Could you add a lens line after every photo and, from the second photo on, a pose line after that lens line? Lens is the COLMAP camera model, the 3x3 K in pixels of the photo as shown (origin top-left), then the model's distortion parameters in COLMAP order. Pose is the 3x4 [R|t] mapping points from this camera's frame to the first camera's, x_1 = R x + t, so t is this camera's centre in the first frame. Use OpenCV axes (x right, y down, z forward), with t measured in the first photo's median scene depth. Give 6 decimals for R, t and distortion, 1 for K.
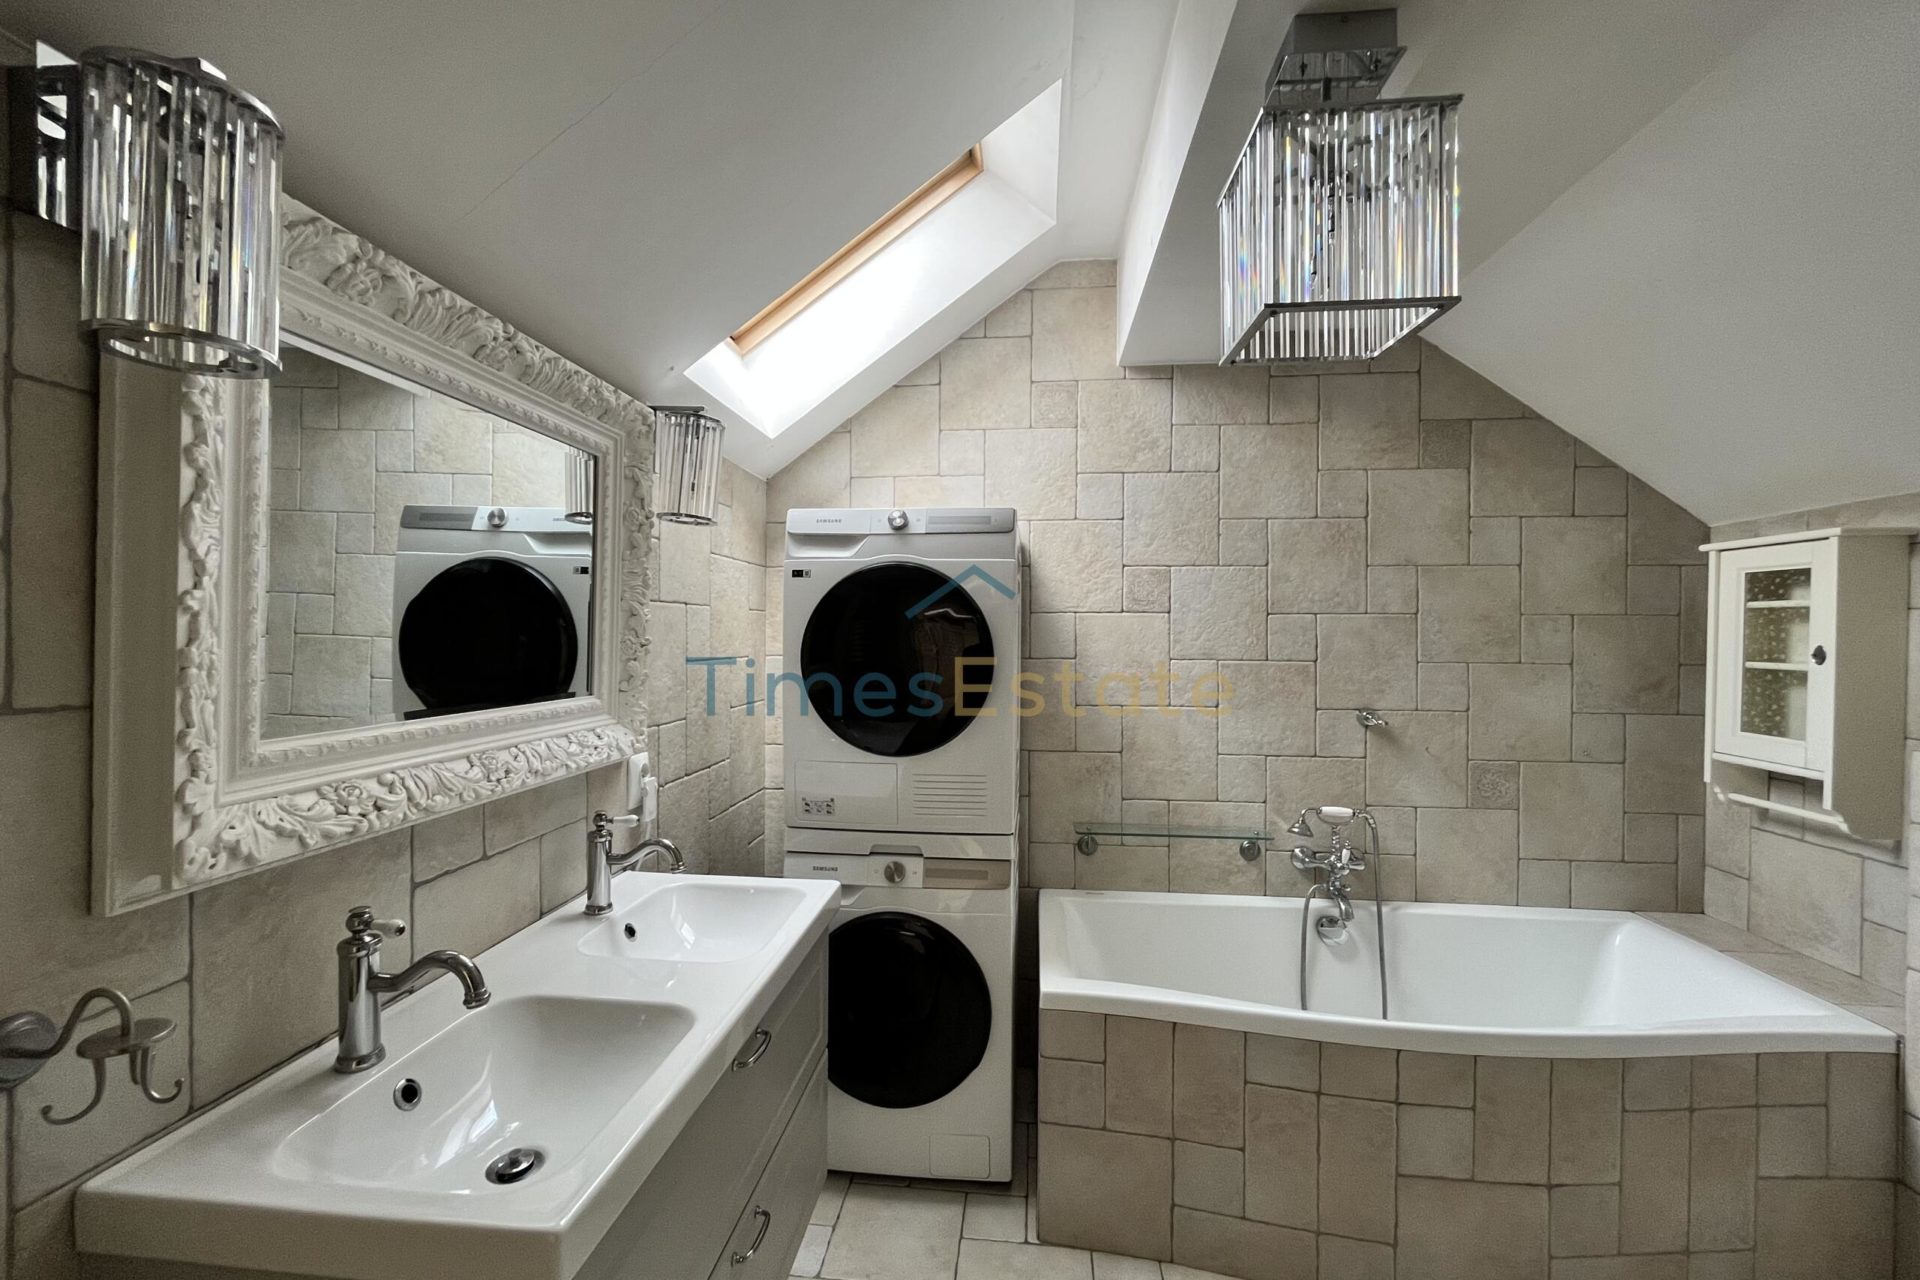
lens RADIAL K [[778.6, 0, 954.9], [0, 778.6, 640.8], [0, 0, 1]] dist [-0.001415, -0.000202]
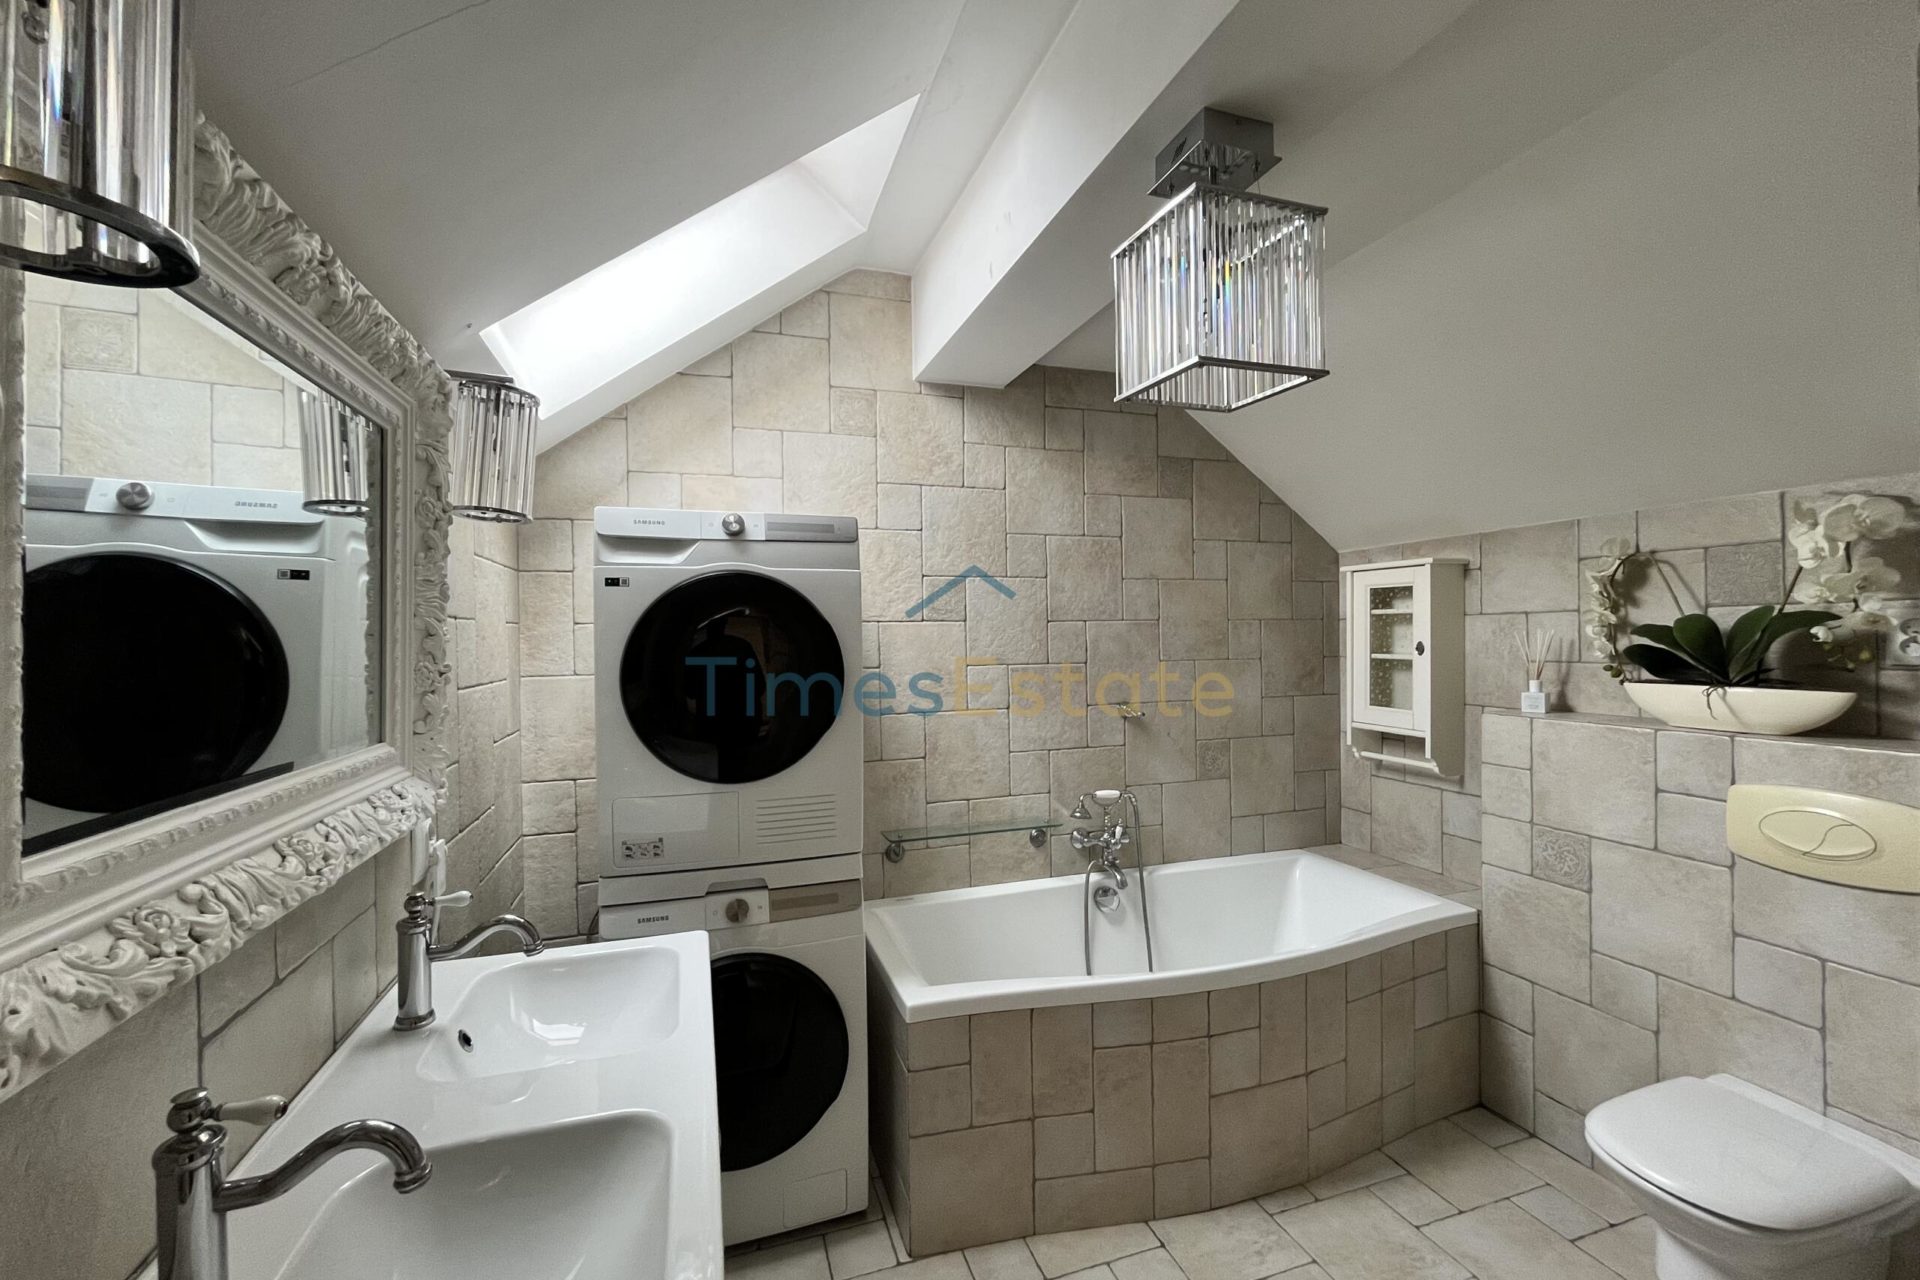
lens RADIAL K [[778.6, 0, 954.9], [0, 778.6, 640.8], [0, 0, 1]] dist [-0.001415, -0.000202]
pose [[0.911996, -0.020535, 0.409685, -0.211110], [0.021806, 0.999761, 0.001570, -0.014484], [-0.409619, 0.007502, 0.912226, 0.060273]]
